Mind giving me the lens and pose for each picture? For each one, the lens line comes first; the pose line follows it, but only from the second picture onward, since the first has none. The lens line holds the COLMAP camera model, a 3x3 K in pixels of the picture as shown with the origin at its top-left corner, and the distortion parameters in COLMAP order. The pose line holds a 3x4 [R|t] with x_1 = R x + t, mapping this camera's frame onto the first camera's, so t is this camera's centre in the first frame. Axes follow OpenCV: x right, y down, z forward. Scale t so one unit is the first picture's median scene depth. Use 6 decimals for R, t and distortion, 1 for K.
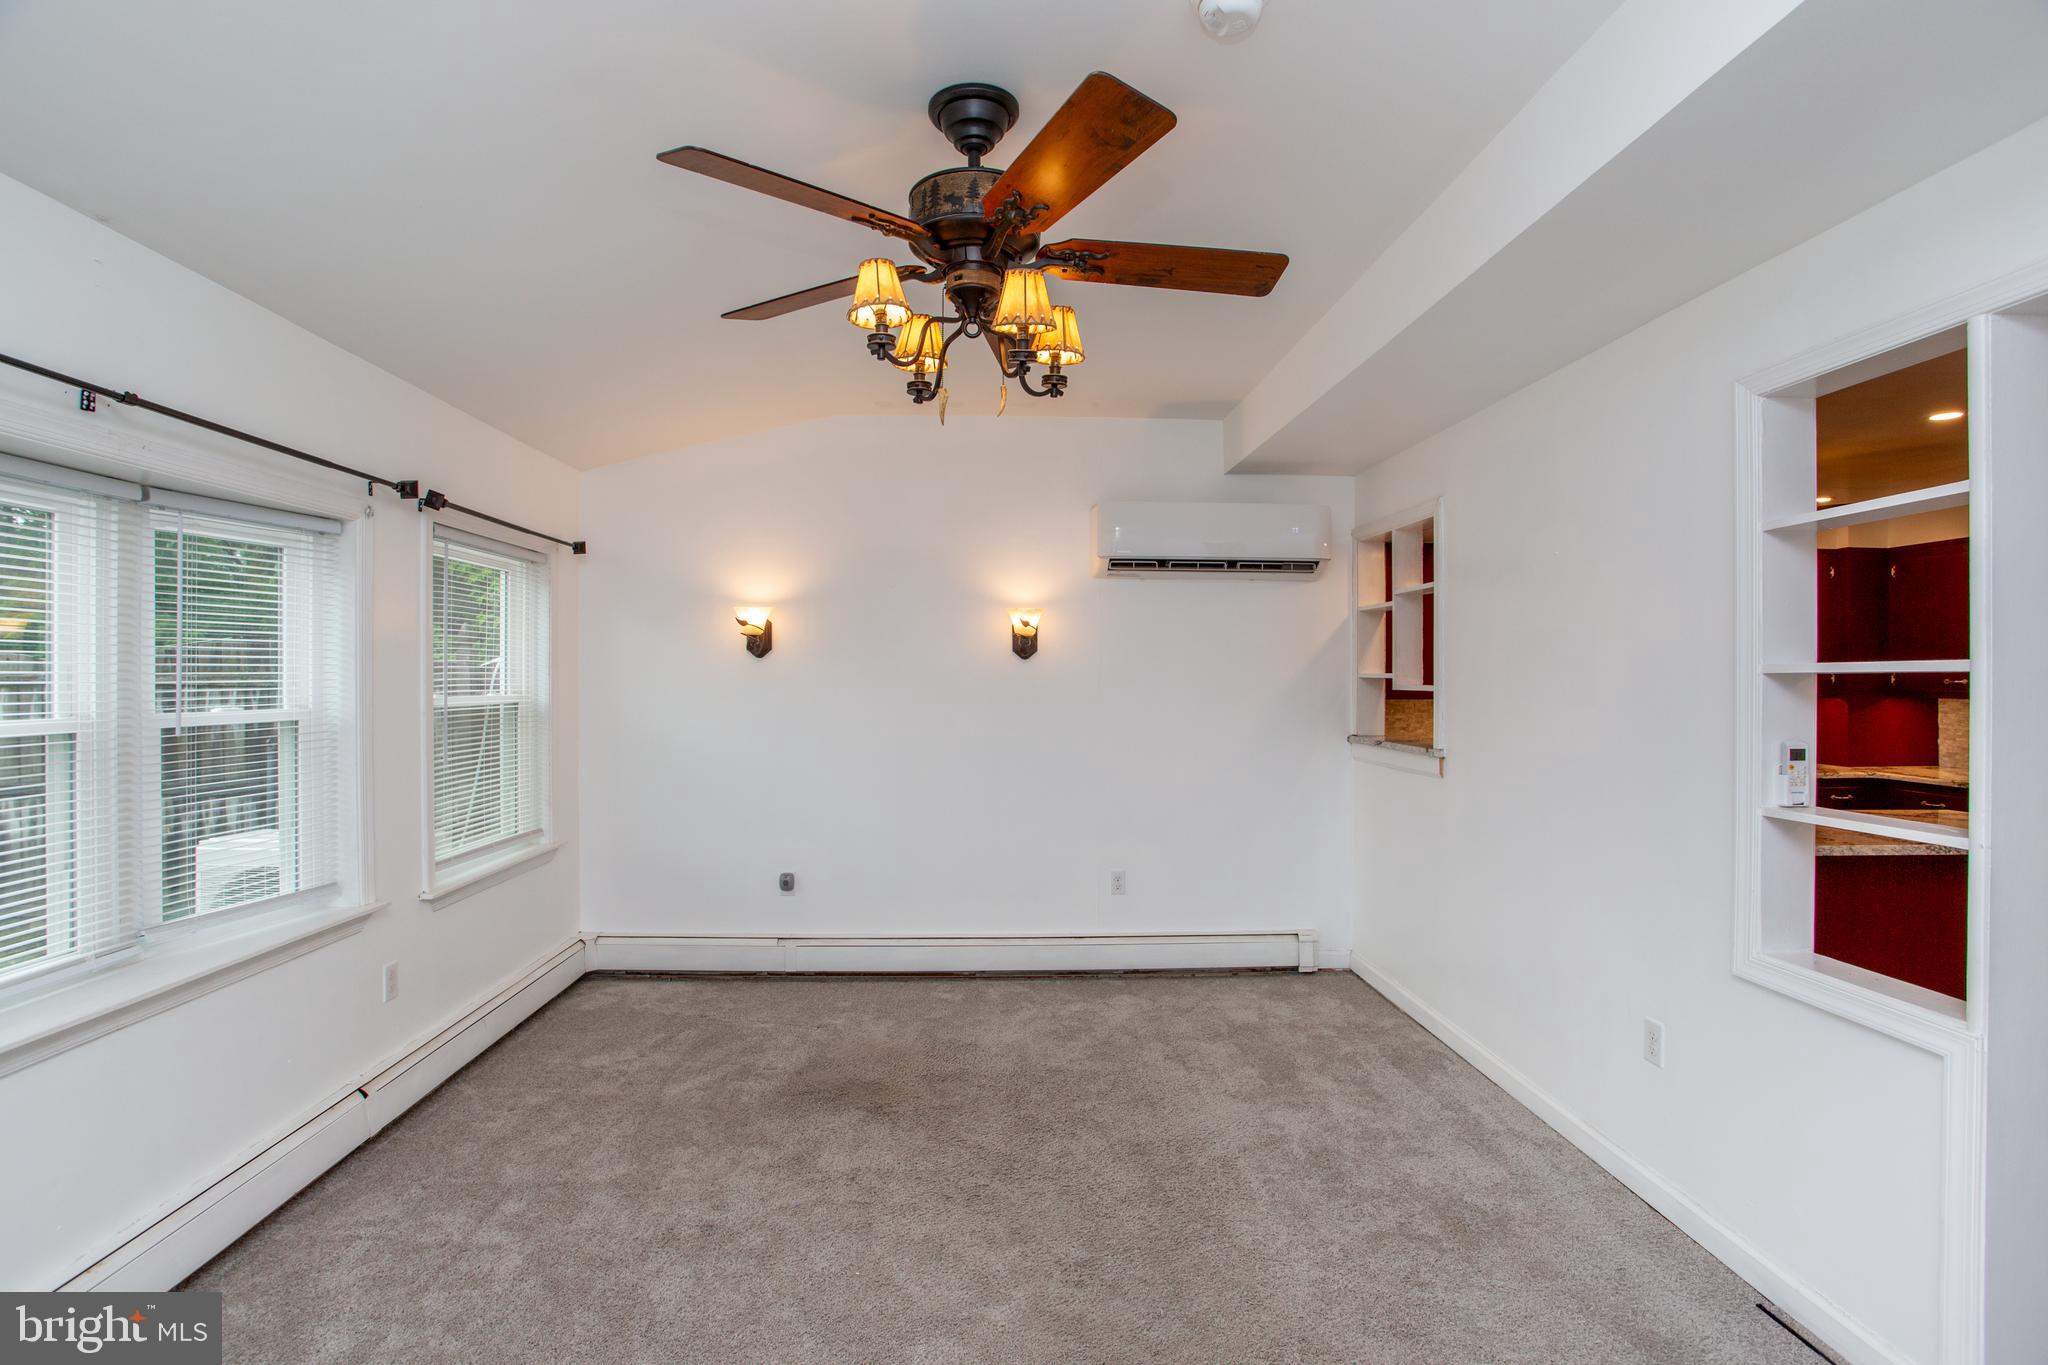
lens RADIAL K [[986.4, 0, 1022.0], [0, 986.4, 672.6], [0, 0, 1]] dist [-0.082404, 0.034647]
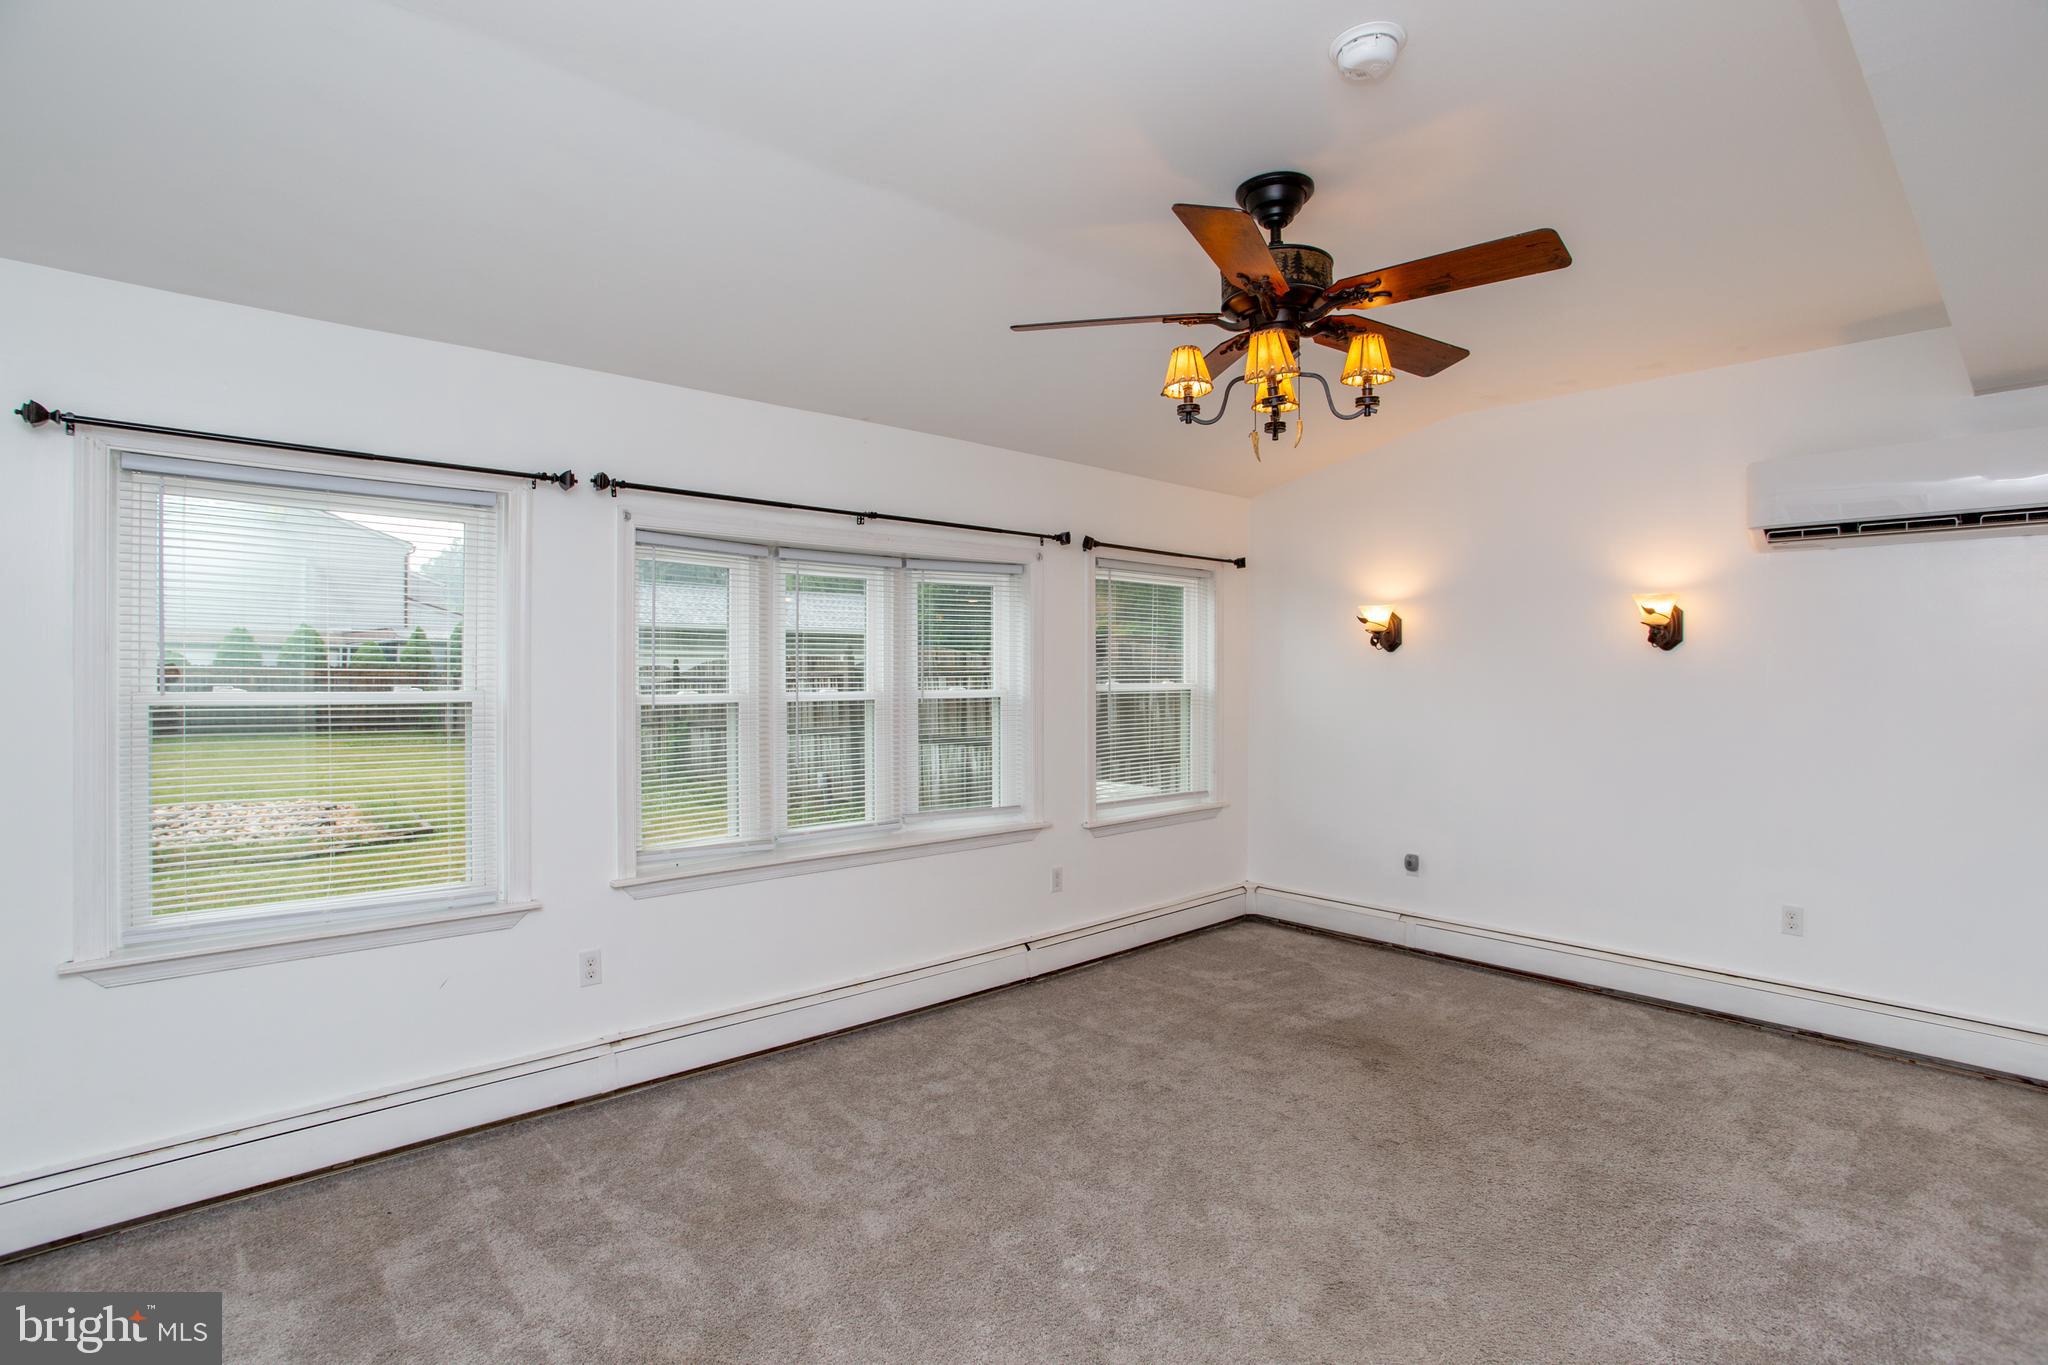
lens RADIAL K [[986.4, 0, 1022.0], [0, 986.4, 672.6], [0, 0, 1]] dist [-0.082404, 0.034647]
pose [[0.645476, 0.004204, -0.763769, 0.394047], [0.000894, 0.999980, 0.006260, 0.000680], [0.763780, -0.004724, 0.645459, -0.003957]]
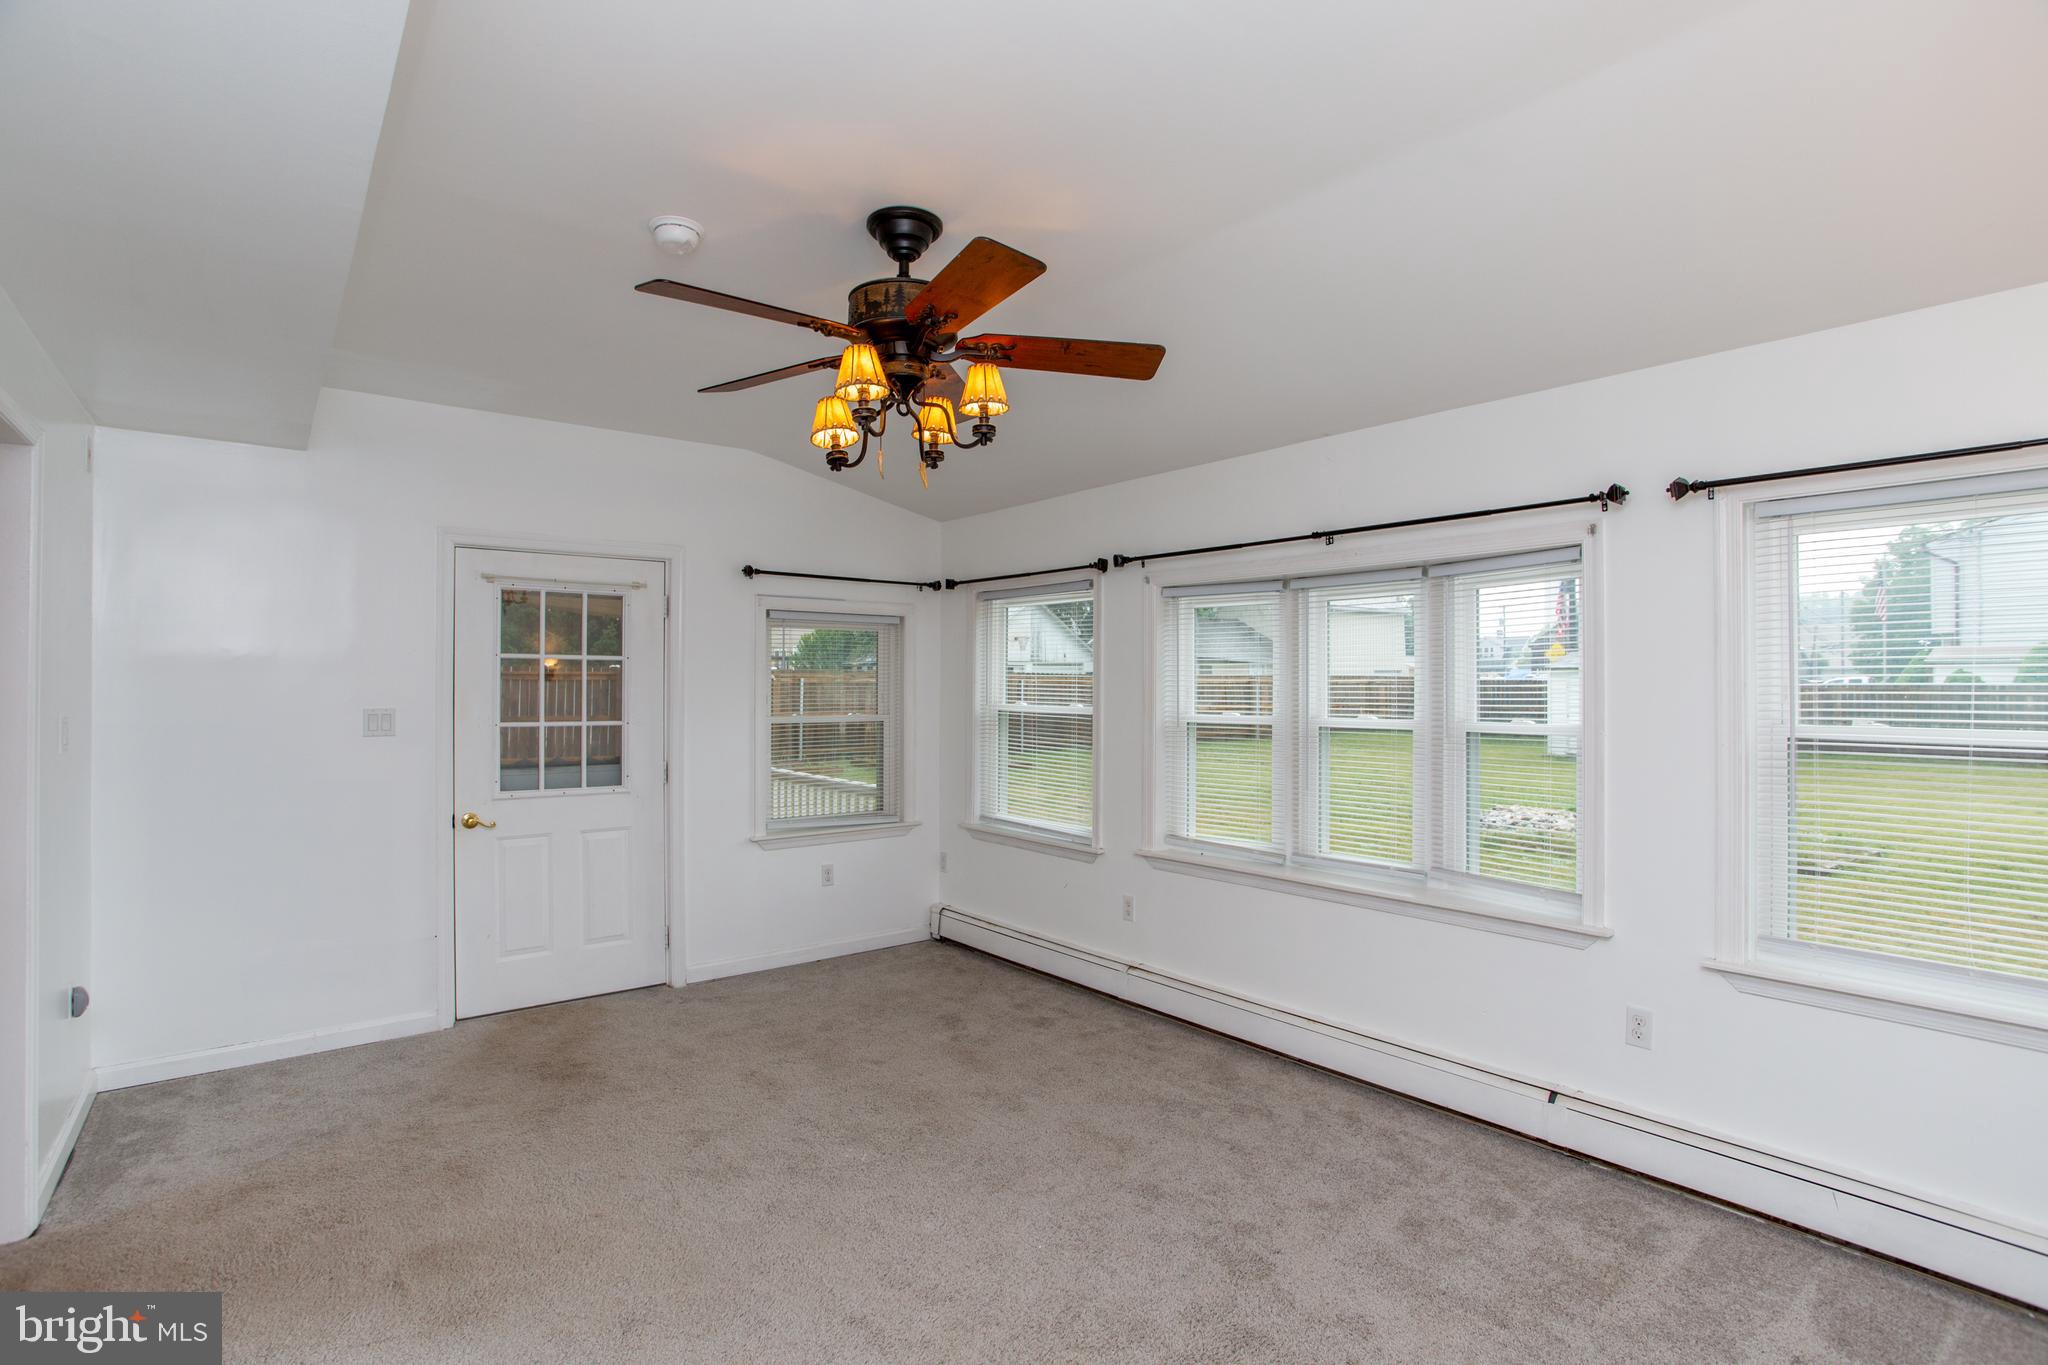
lens RADIAL K [[1024.2, 0, 1024.0], [0, 1024.2, 682.5], [0, 0, 1]] dist [-0.082367, 0.039388]
pose [[-0.807450, -0.013661, -0.589777, 0.343570], [-0.006346, 0.999875, -0.014472, 0.008131], [0.589901, -0.007942, -0.807436, 1.267068]]
